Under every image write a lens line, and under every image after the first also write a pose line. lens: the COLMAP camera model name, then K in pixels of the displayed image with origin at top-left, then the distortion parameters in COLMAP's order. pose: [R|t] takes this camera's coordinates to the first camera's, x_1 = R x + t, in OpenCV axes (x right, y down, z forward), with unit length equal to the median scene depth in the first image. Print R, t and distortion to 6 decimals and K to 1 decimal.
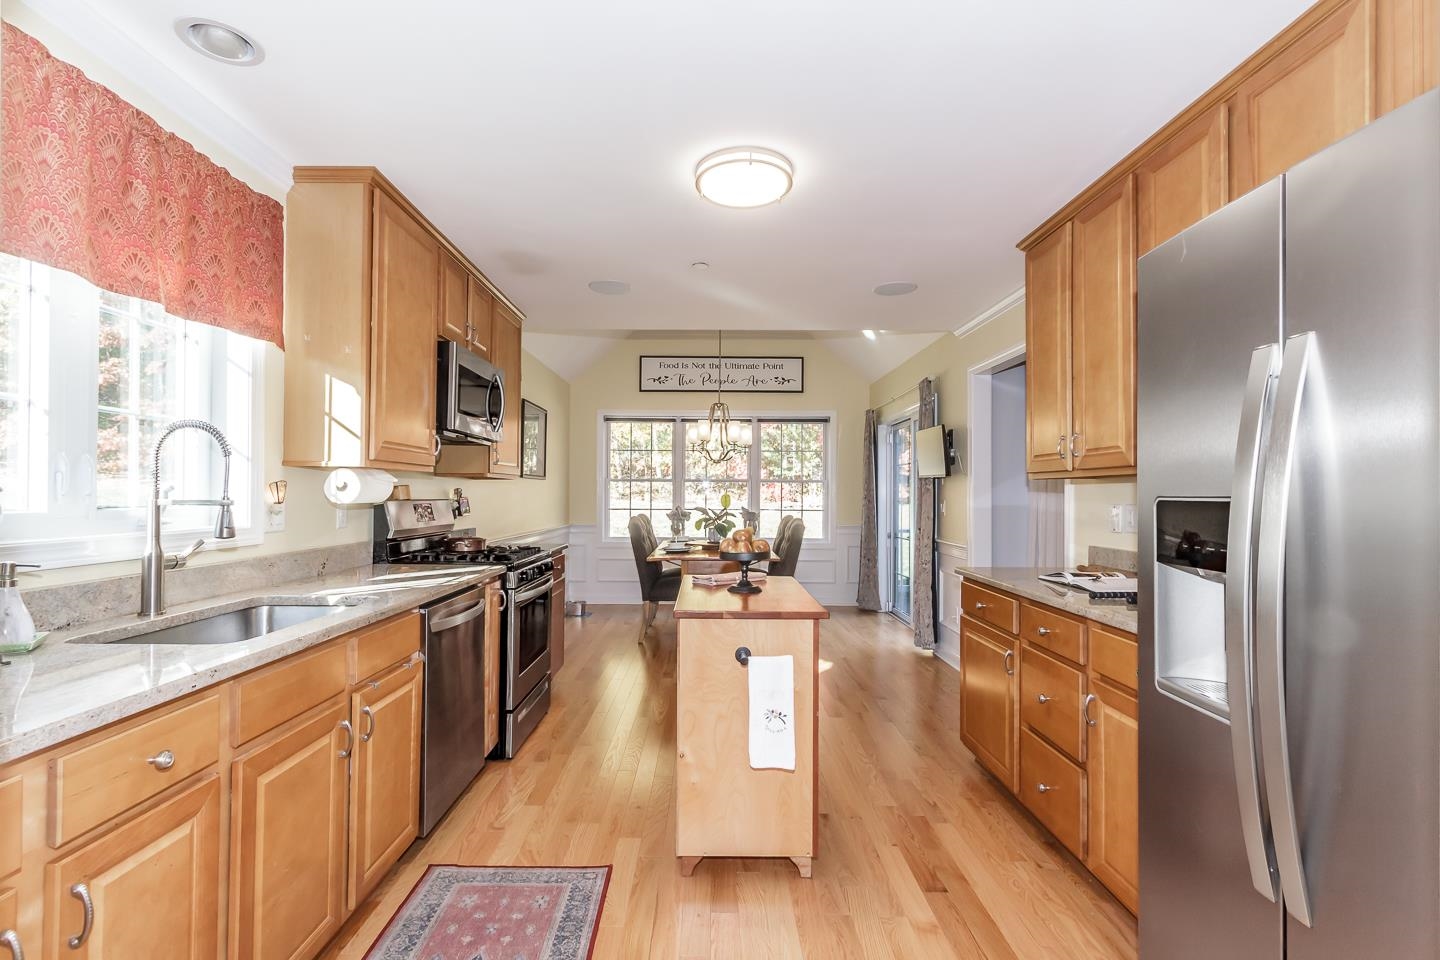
lens RADIAL K [[676.7, 0, 714.9], [0, 676.7, 480.6], [0, 0, 1]] dist [0.001698, 0.000354]
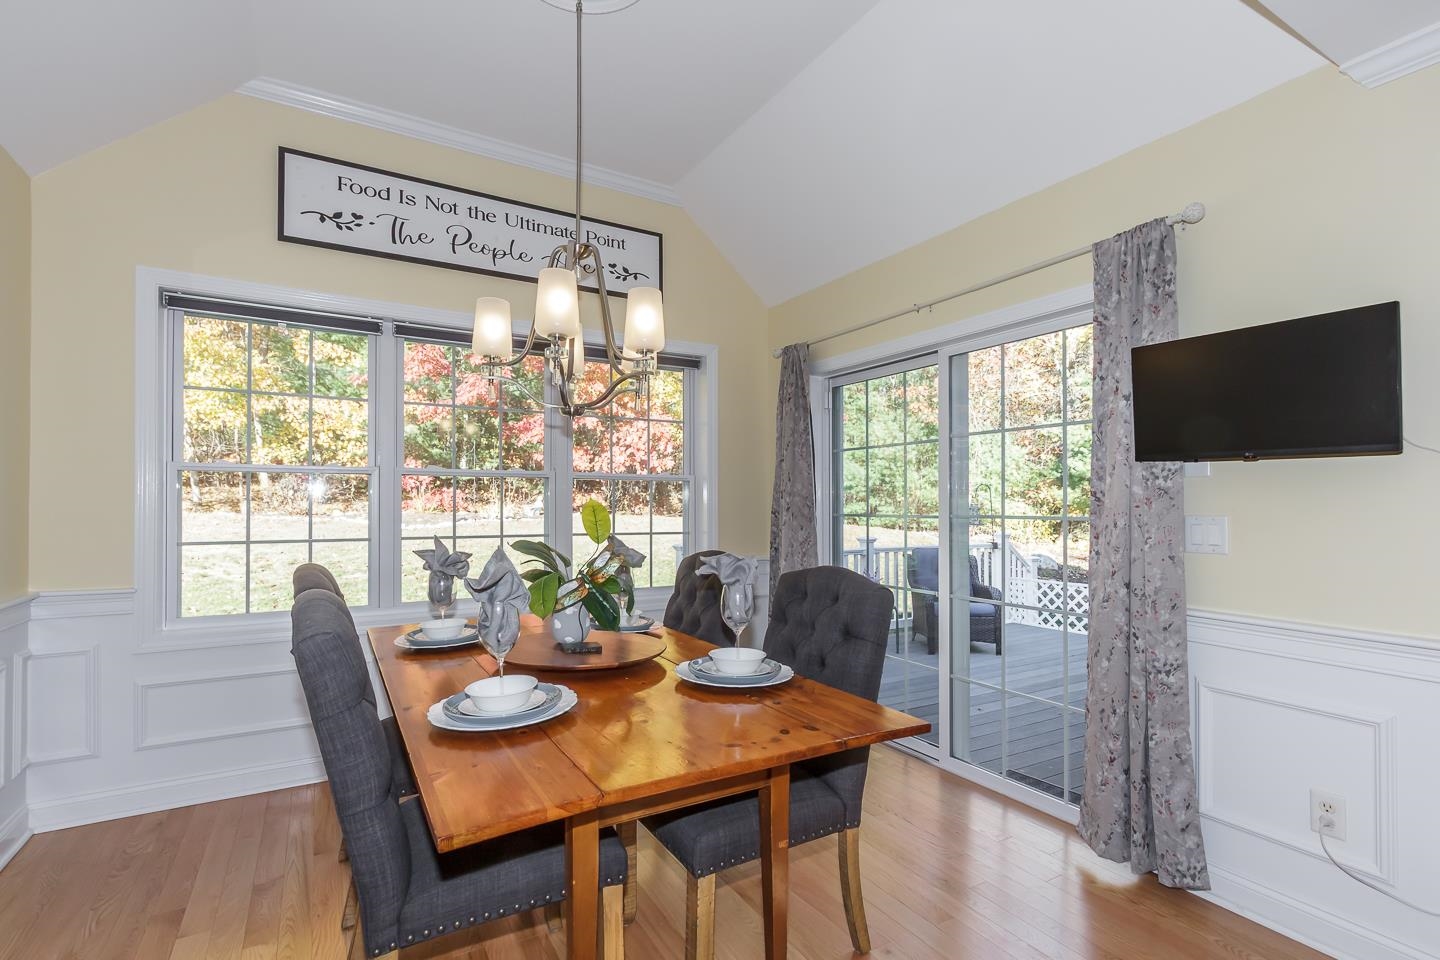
lens RADIAL K [[676.7, 0, 727.2], [0, 676.7, 490.7], [0, 0, 1]] dist [0.001698, 0.000354]
pose [[0.862411, 0.009336, 0.506123, -0.084330], [-0.009975, 0.999949, -0.001450, 0.011362], [-0.506110, -0.003798, 0.862460, 0.532859]]
